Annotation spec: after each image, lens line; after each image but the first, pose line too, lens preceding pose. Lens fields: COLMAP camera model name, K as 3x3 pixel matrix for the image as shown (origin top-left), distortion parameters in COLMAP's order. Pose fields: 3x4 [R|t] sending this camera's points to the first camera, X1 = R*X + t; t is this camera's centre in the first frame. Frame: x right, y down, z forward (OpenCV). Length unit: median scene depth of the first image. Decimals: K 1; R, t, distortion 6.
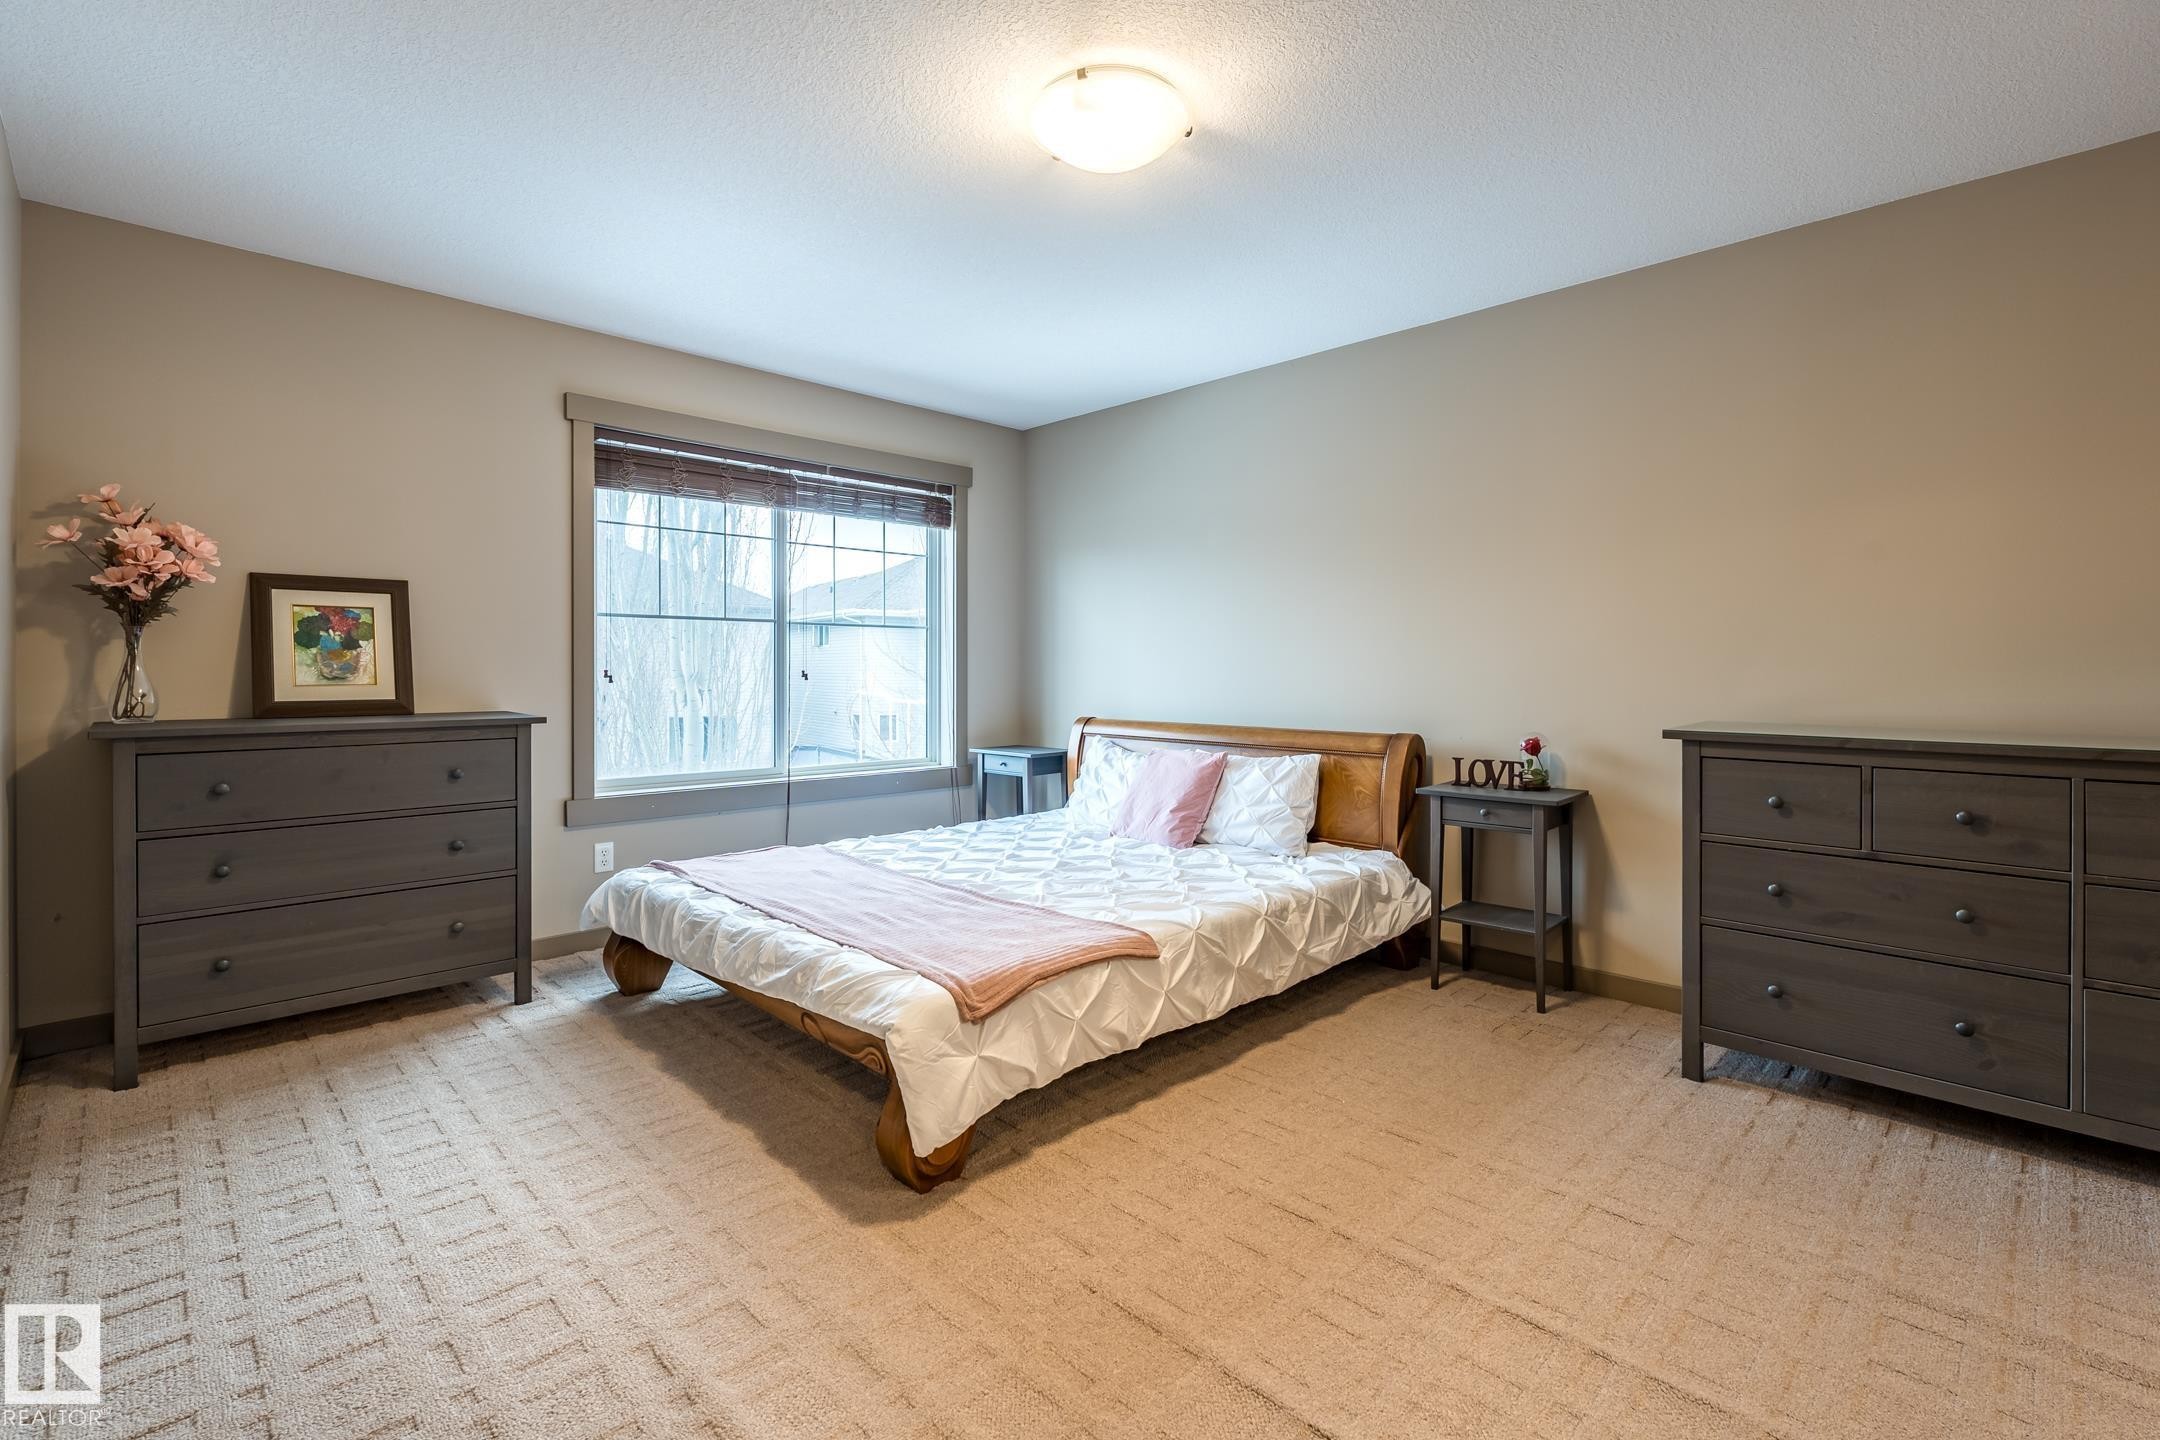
lens RADIAL K [[957.9, 0, 1119.1], [0, 957.9, 668.2], [0, 0, 1]] dist [-0.003362, 0.000966]
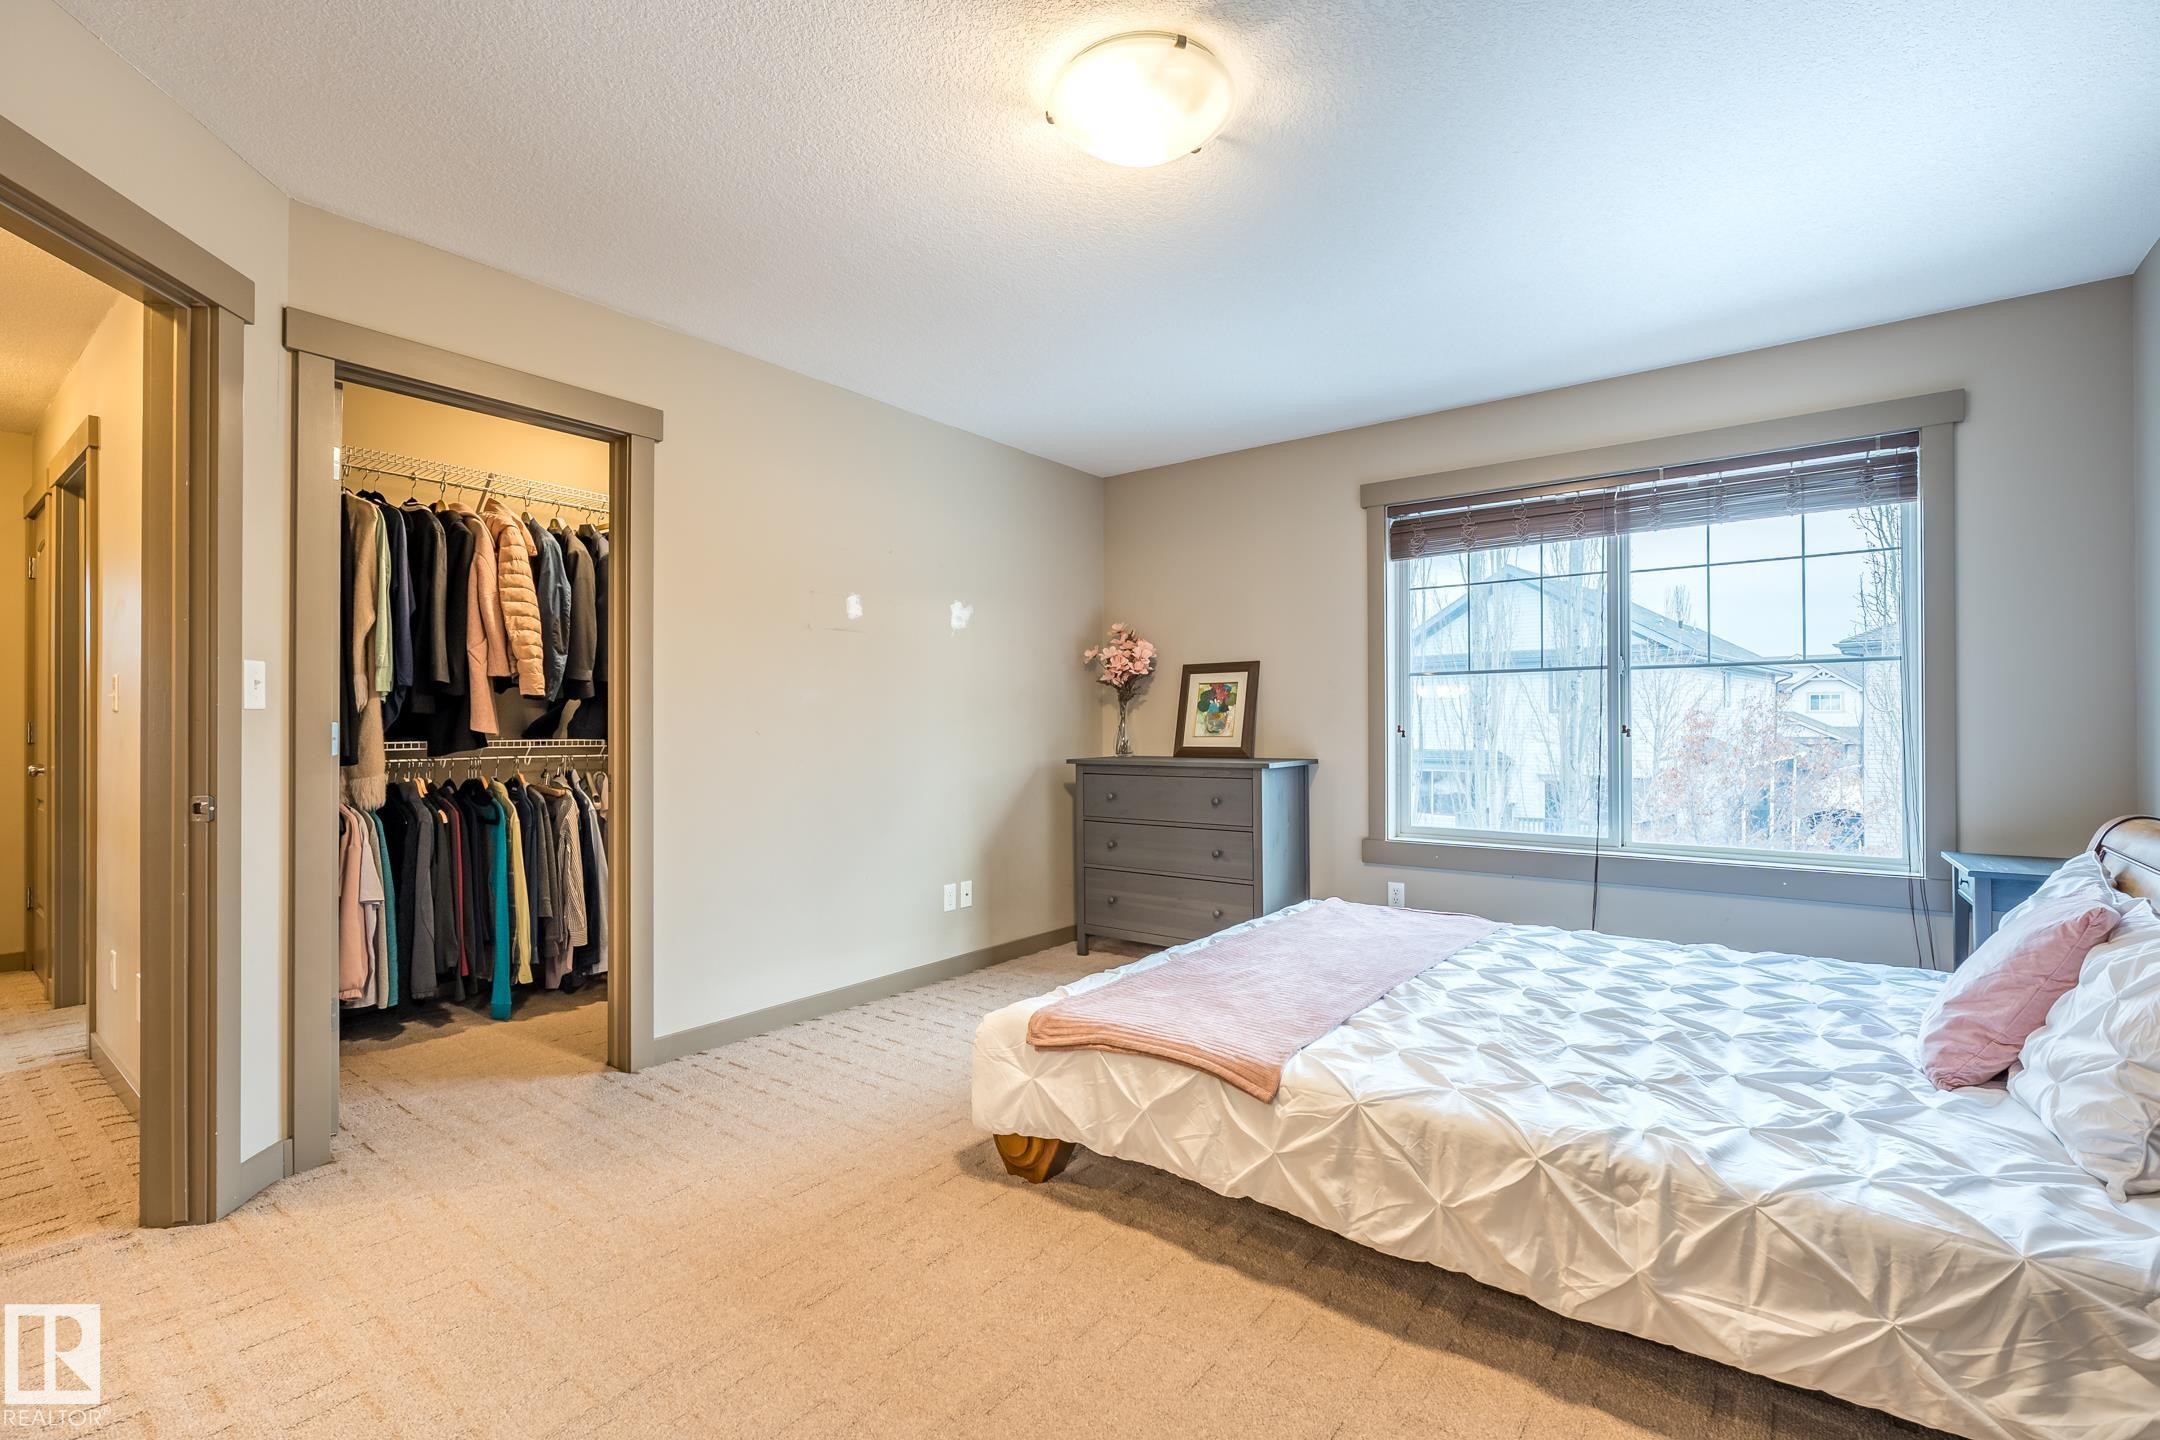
lens RADIAL K [[957.9, 0, 1068.5], [0, 957.9, 723.0], [0, 0, 1]] dist [-0.003362, 0.000966]
pose [[0.117287, -0.005008, -0.993085, 0.617575], [0.005218, 0.999977, -0.004427, 0.002386], [0.993084, -0.004663, 0.117311, 0.598382]]
